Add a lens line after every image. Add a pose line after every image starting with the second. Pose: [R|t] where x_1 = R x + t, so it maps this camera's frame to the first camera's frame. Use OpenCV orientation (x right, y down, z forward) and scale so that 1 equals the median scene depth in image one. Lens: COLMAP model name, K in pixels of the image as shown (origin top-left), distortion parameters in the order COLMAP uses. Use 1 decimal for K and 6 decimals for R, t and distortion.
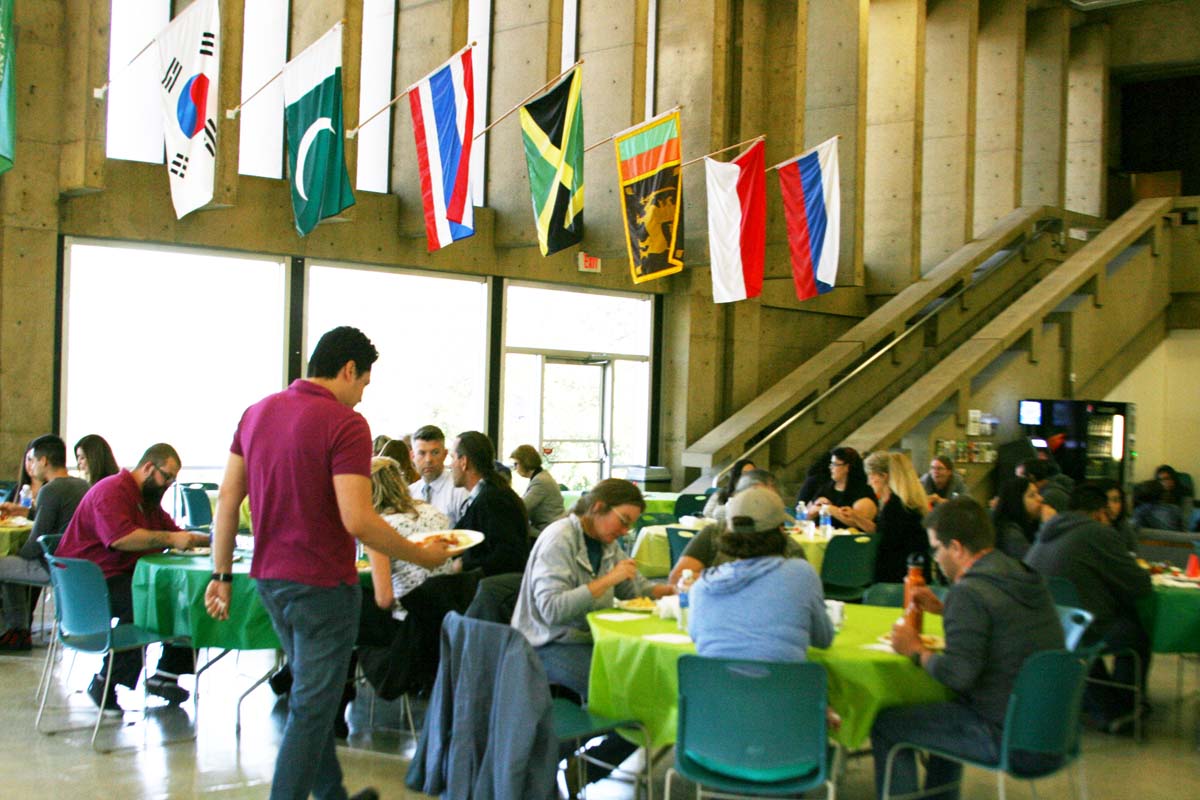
lens RADIAL K [[1620.5, 0, 600.0], [0, 1620.5, 400.0], [0, 0, 1]] dist [-0.138987, 0.055140]
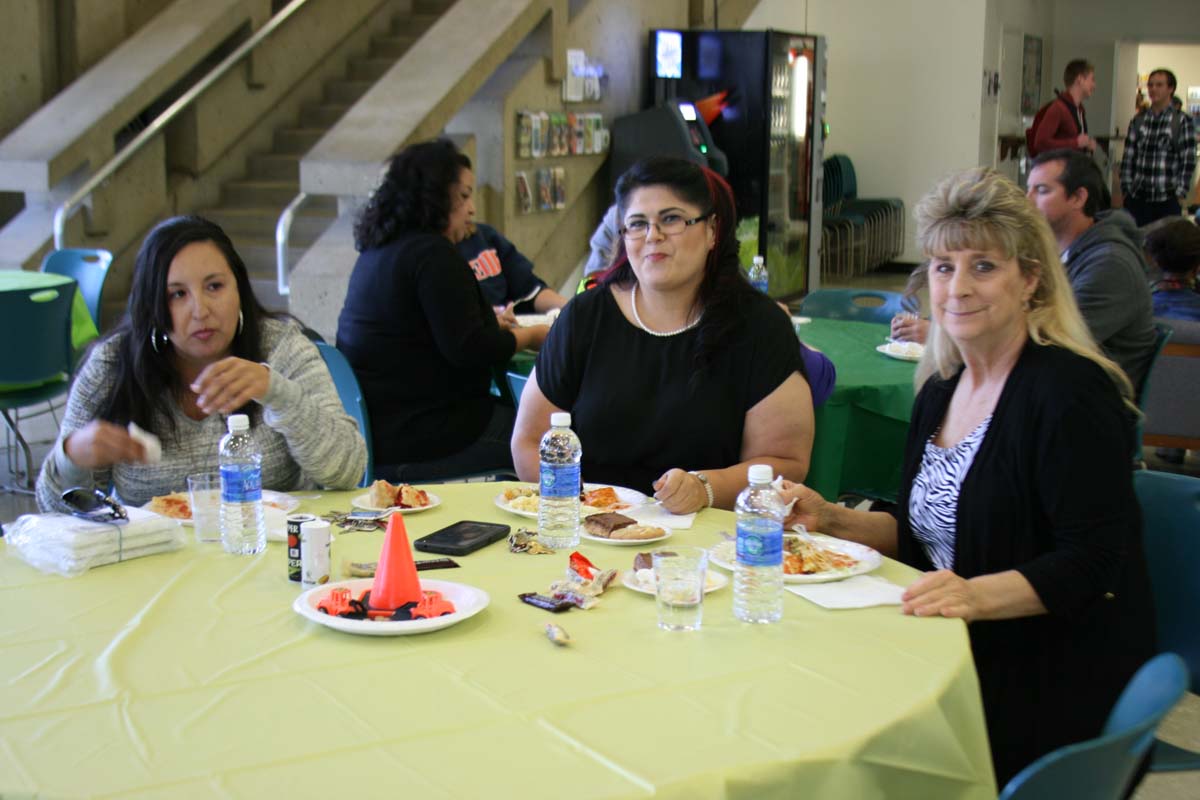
lens RADIAL K [[1768.2, 0, 600.0], [0, 1768.2, 400.0], [0, 0, 1]] dist [-0.132641, 0.208064]
pose [[0.922654, -0.093378, 0.374153, 0.020687], [0.021967, 0.981391, 0.190759, 0.008157], [-0.385003, -0.167785, 0.907536, 0.448009]]
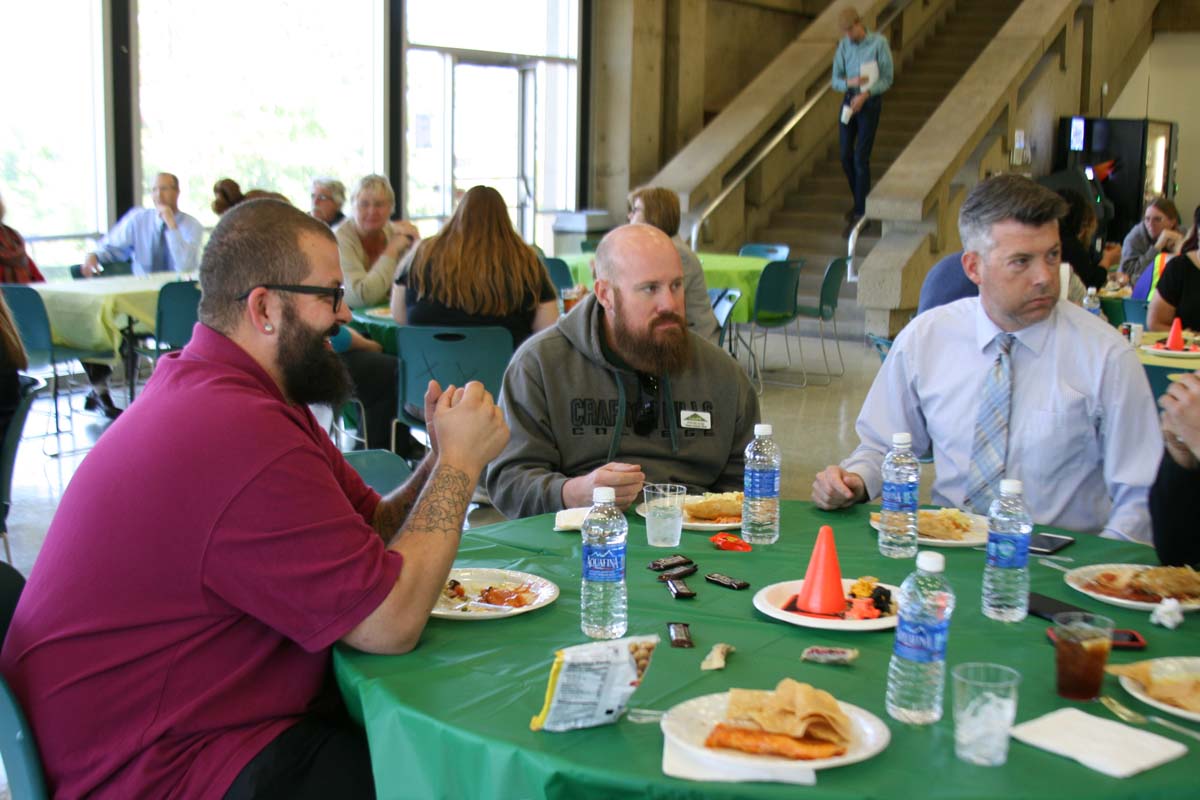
lens RADIAL K [[1571.1, 0, 600.8], [0, 1571.1, 380.7], [0, 0, 1]] dist [-0.092506, 0.042526]
pose [[0.971668, -0.045360, 0.231956, -0.126974], [0.007908, 0.987101, 0.159905, 0.003376], [-0.236217, -0.153541, 0.959493, 0.306432]]
